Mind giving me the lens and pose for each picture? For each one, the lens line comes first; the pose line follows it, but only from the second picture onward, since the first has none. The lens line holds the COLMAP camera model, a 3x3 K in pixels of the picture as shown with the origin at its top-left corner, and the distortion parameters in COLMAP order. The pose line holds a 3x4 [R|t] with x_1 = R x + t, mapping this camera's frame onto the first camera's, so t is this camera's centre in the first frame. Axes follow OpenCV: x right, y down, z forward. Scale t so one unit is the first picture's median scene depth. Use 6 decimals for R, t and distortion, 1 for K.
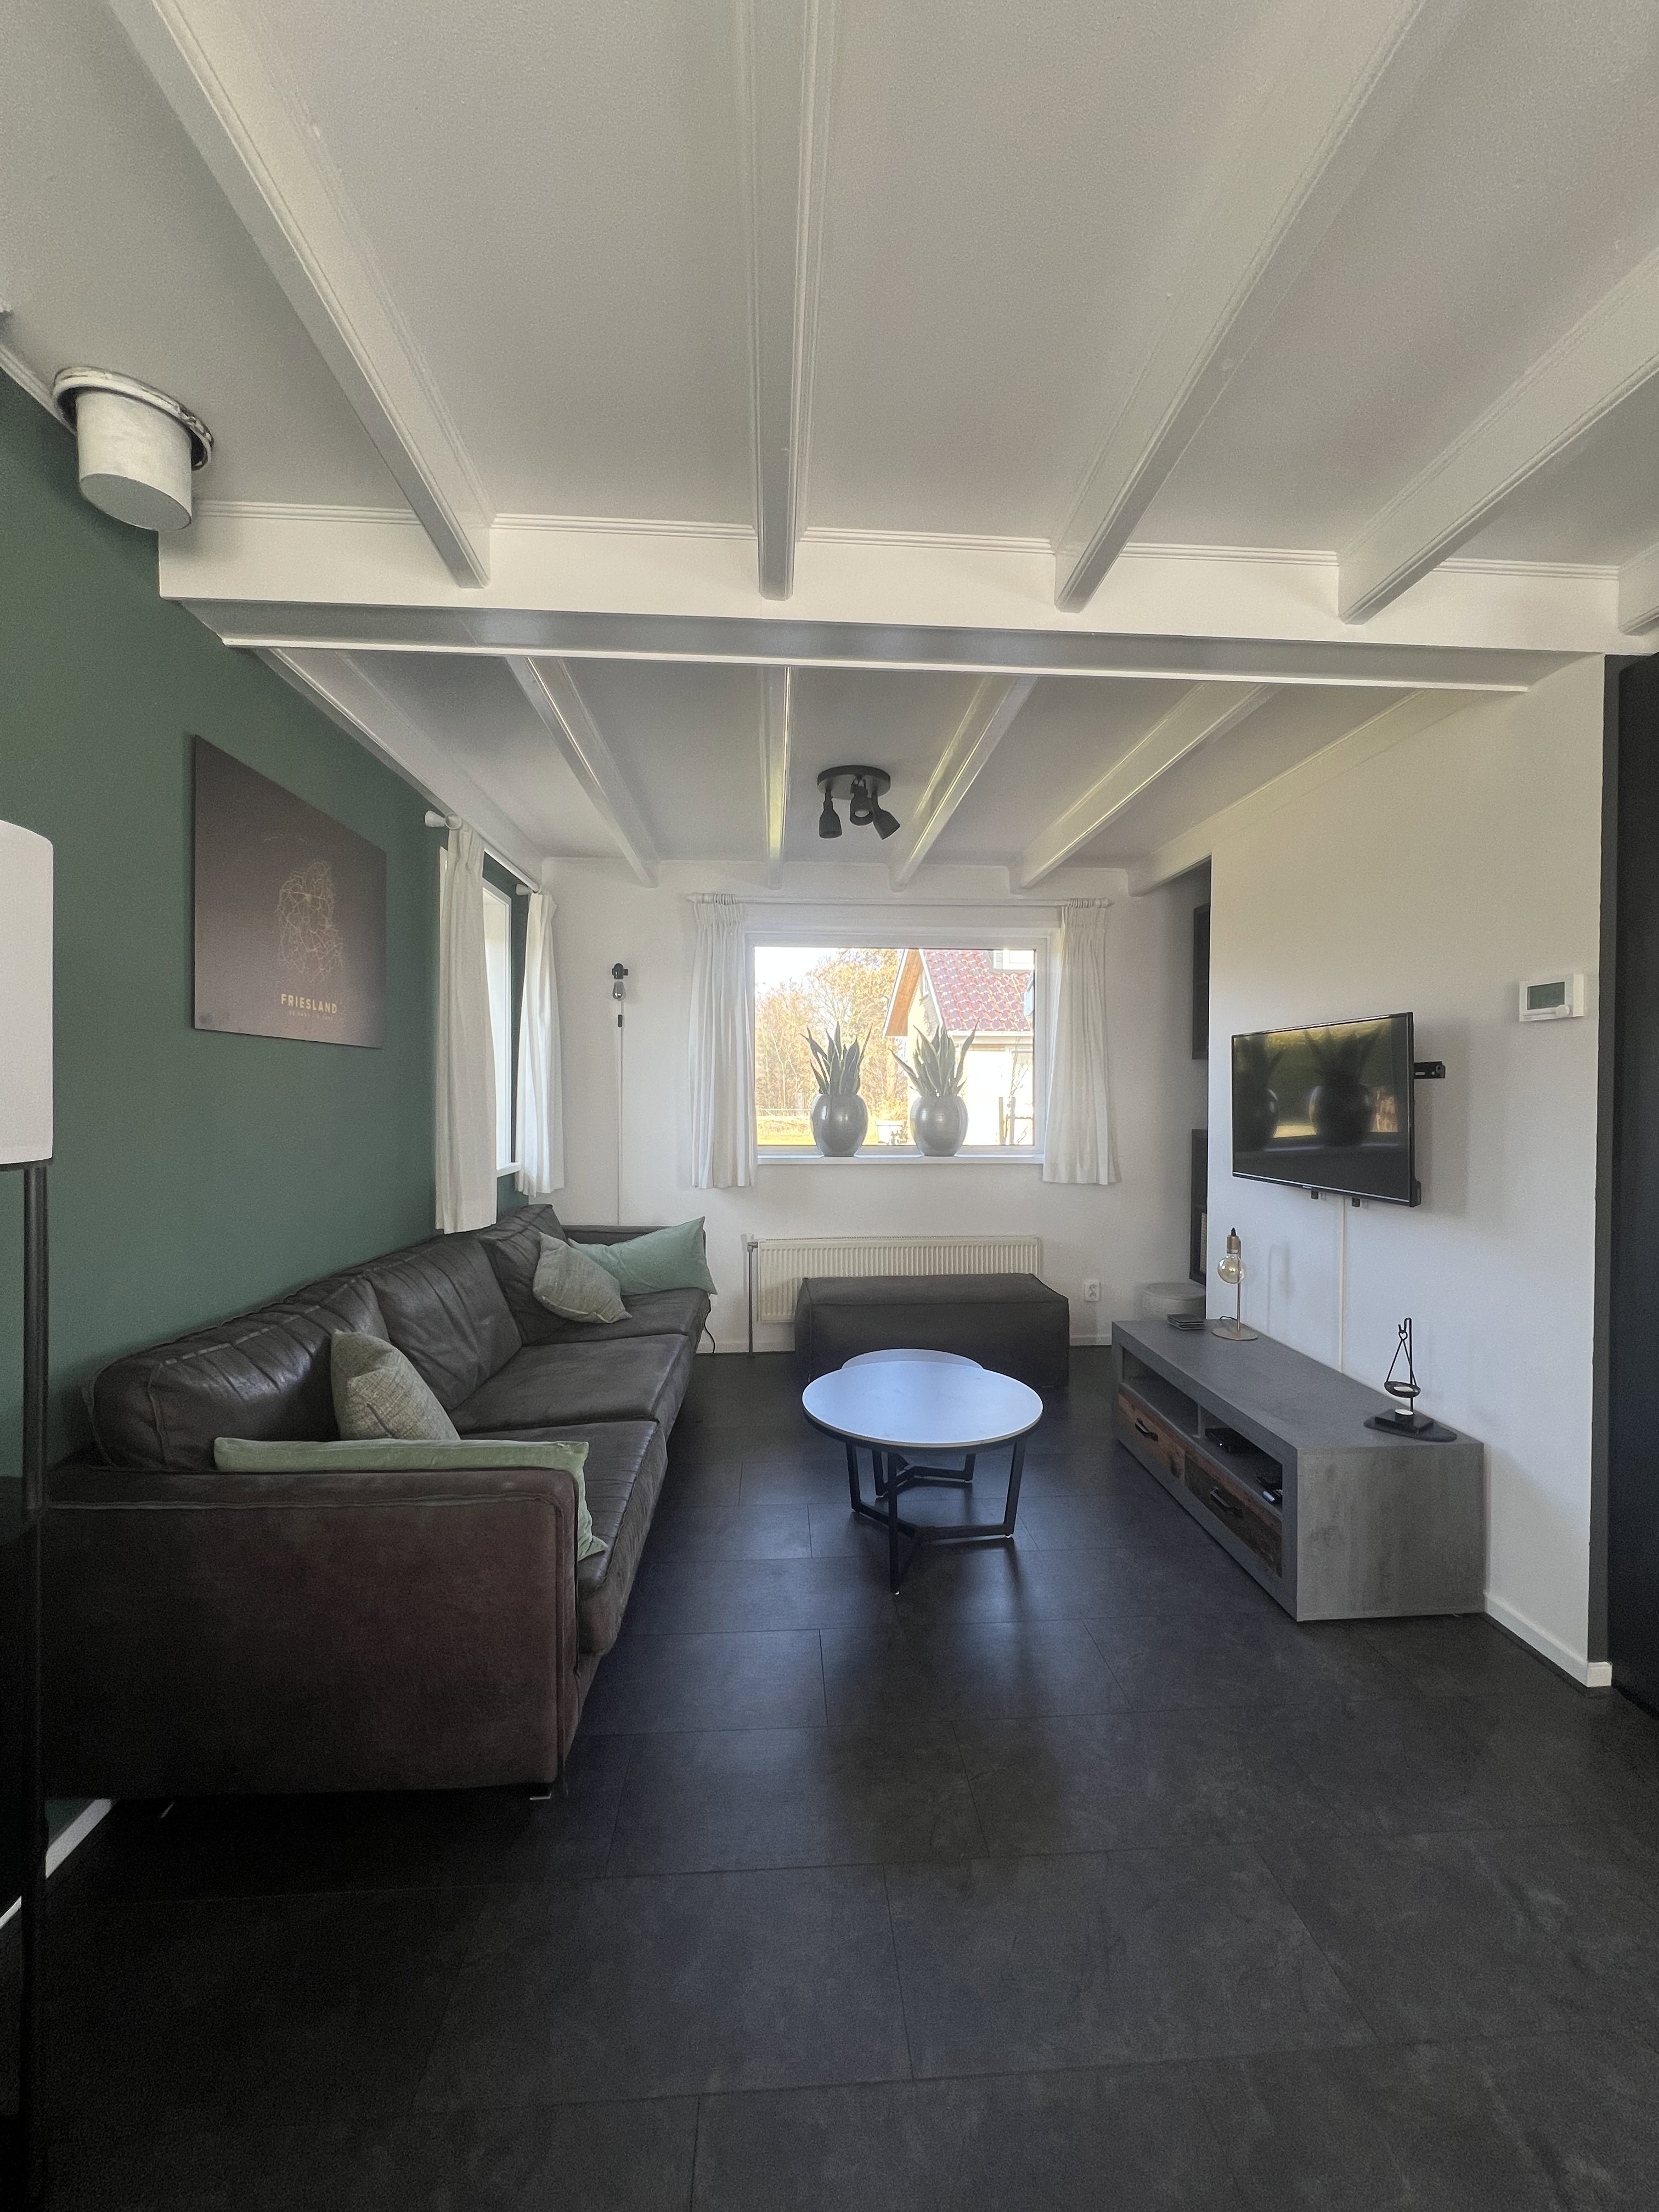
lens RADIAL K [[879.5, 0, 829.5], [0, 879.5, 1106.0], [0, 0, 1]] dist [-0.000066, 0.000107]
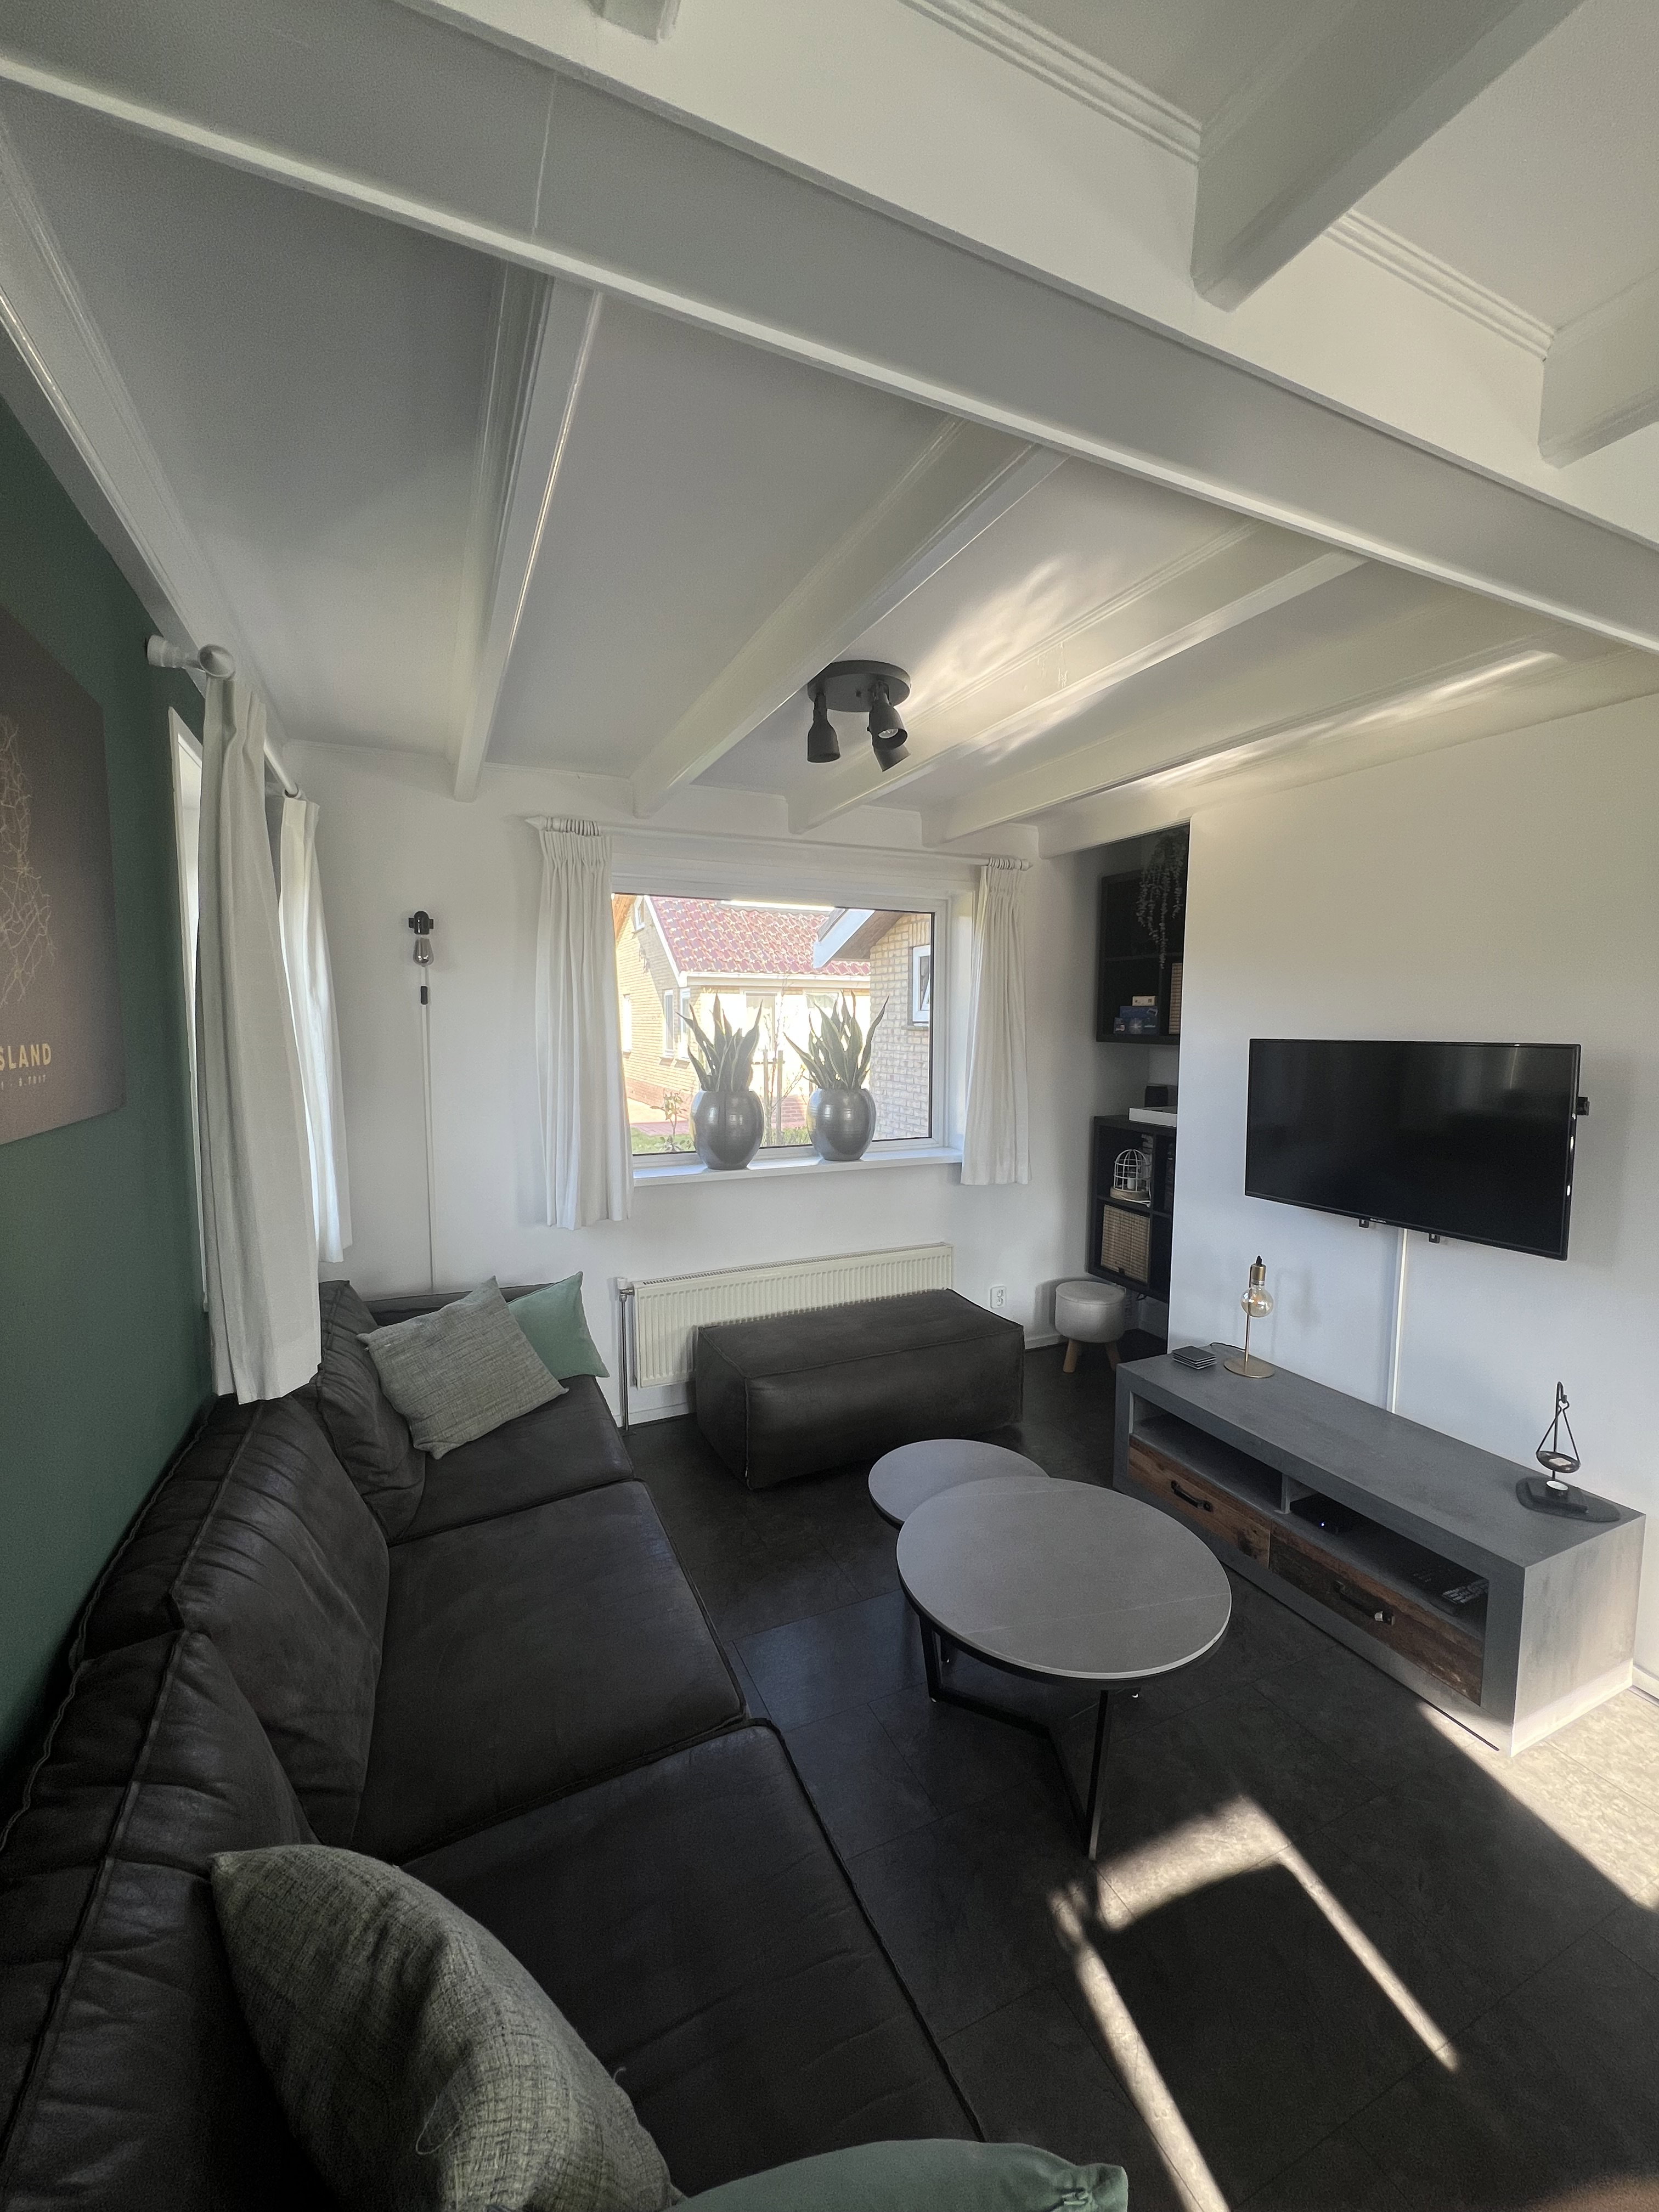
lens RADIAL K [[879.5, 0, 829.5], [0, 879.5, 1106.0], [0, 0, 1]] dist [-0.000066, 0.000107]
pose [[0.932984, -0.034141, 0.358294, -0.207969], [0.004679, 0.996557, 0.082777, -0.071126], [-0.359887, -0.075553, 0.929932, 0.255516]]
